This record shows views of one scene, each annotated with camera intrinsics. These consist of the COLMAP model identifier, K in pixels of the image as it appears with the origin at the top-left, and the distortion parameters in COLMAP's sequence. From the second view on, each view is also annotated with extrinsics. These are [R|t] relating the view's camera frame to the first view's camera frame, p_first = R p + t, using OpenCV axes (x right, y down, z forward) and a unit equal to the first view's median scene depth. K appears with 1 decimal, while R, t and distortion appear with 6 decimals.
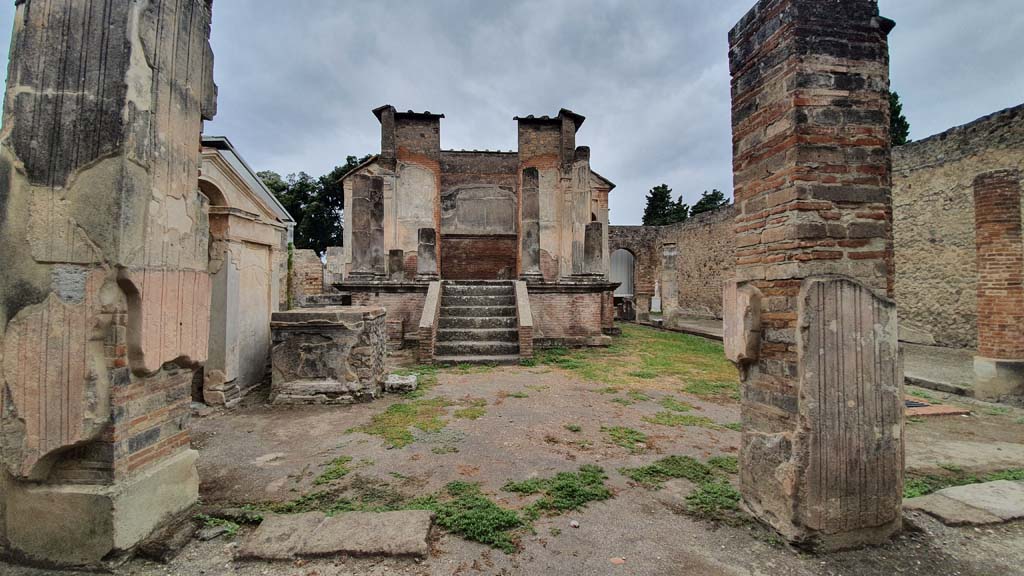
lens RADIAL K [[430.7, 0, 512.0], [0, 430.7, 288.0], [0, 0, 1]] dist [-0.000705, -0.000013]
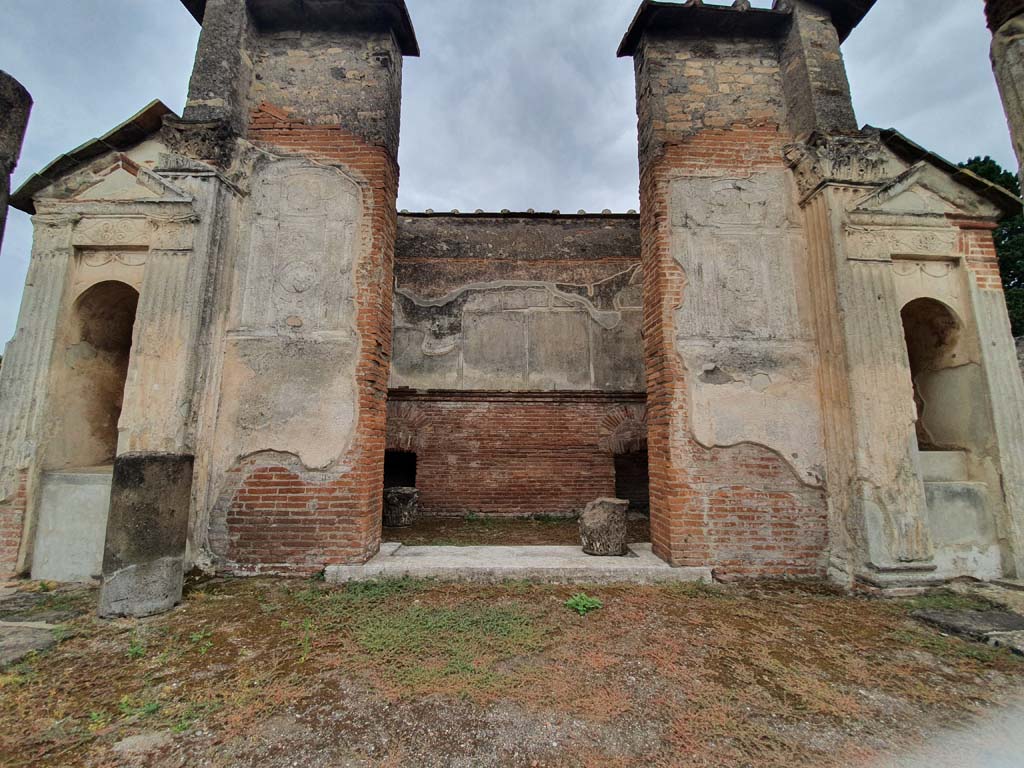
lens RADIAL K [[411.8, 0, 502.3], [0, 411.8, 384.7], [0, 0, 1]] dist [0.021869, -0.021393]
pose [[0.996301, -0.004093, -0.085840, -0.051973], [-0.008565, 0.989163, -0.146571, -0.070929], [0.085509, 0.146764, 0.985469, 0.598488]]
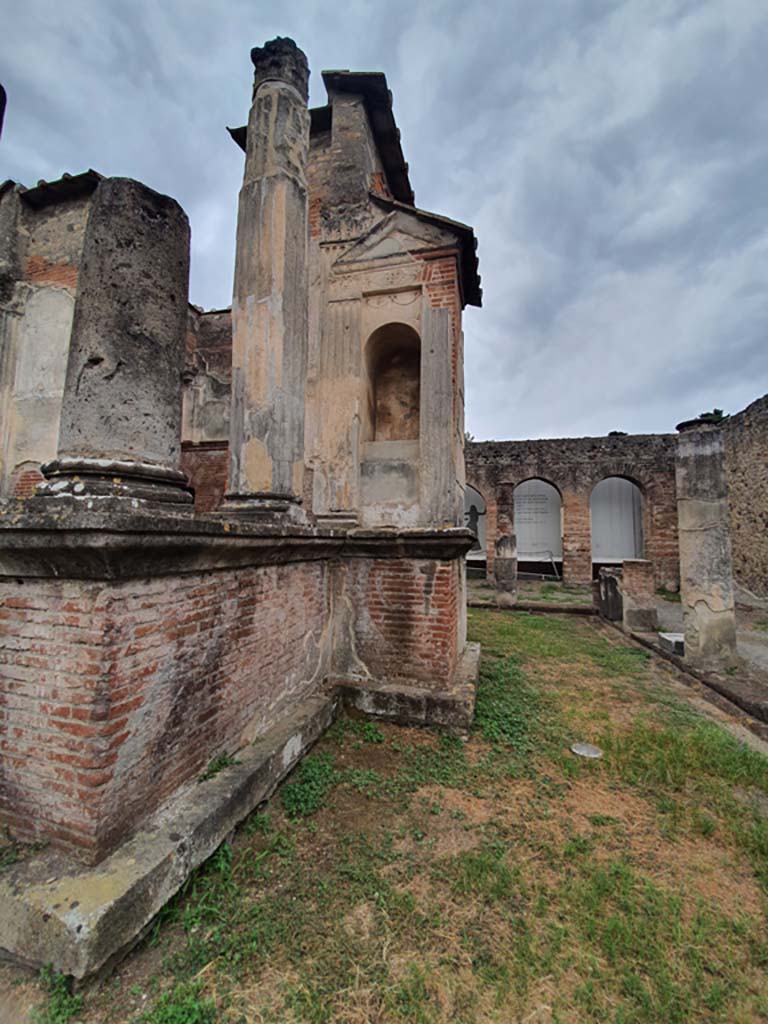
lens RADIAL K [[411.8, 0, 383.9], [0, 411.8, 510.1], [0, 0, 1]] dist [0.021869, -0.021393]
pose [[0.937948, -0.011486, -0.346586, 0.228265], [-0.016108, 0.996929, -0.076630, -0.003467], [0.346402, 0.077457, 0.934883, 0.568420]]
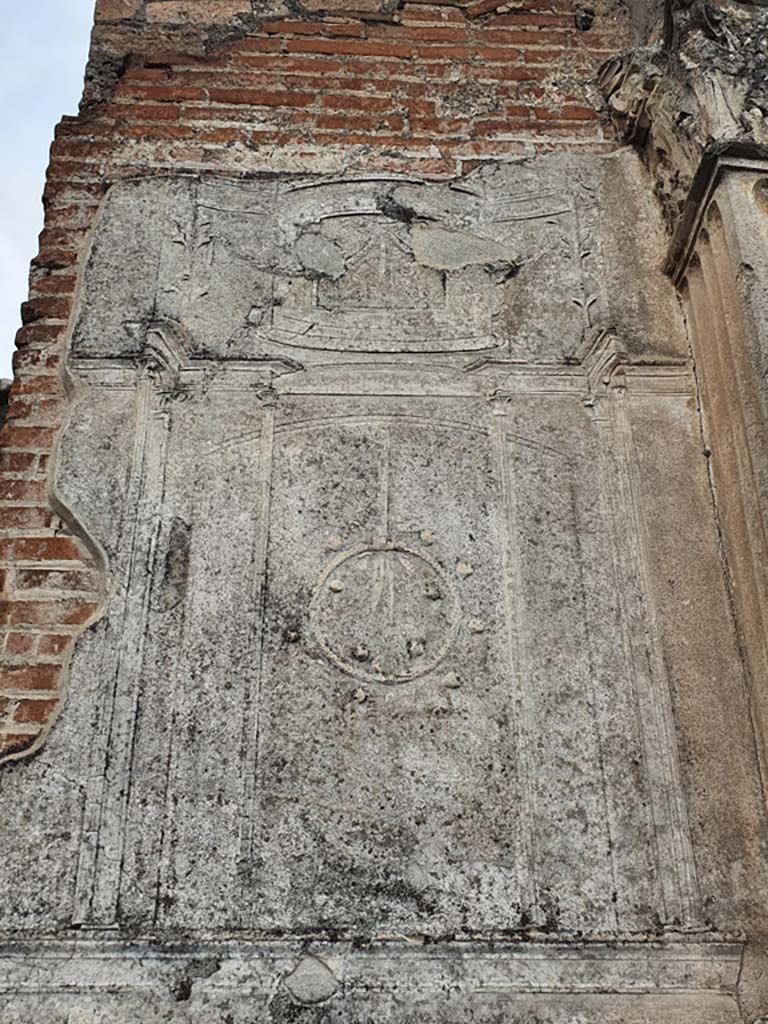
lens RADIAL K [[1032.1, 0, 405.4], [0, 1032.1, 494.3], [0, 0, 1]] dist [0.179060, -0.482992]
pose [[0.998062, -0.037948, -0.049308, 0.062959], [0.011105, 0.888401, -0.458935, -0.119087], [0.061221, 0.457498, 0.887101, 0.715596]]
